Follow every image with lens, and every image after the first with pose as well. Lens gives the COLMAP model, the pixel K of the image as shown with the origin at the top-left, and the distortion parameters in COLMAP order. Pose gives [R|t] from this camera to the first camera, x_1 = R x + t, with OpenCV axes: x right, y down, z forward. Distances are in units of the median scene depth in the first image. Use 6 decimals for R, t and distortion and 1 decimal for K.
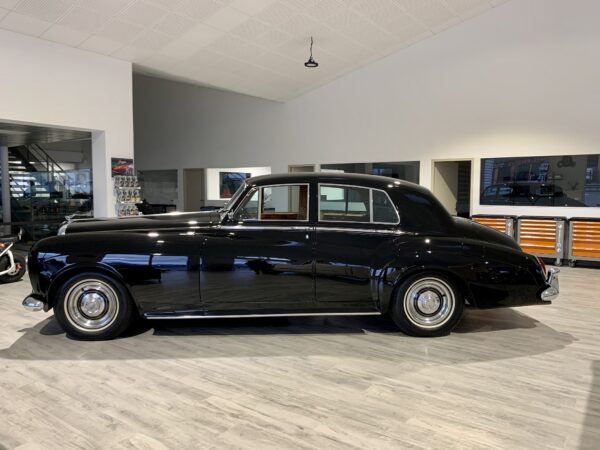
lens RADIAL K [[456.3, 0, 297.9], [0, 456.3, 224.1], [0, 0, 1]] dist [0.015187, -0.004822]
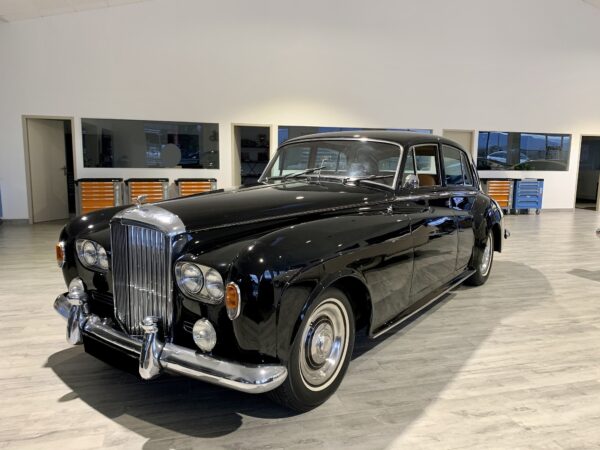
lens RADIAL K [[456.3, 0, 297.1], [0, 456.3, 224.2], [0, 0, 1]] dist [0.015187, -0.004822]
pose [[0.635349, -0.103721, 0.765228, -1.018712], [0.047073, 0.994298, 0.095687, -0.036995], [-0.770789, -0.024773, 0.636609, 0.742805]]
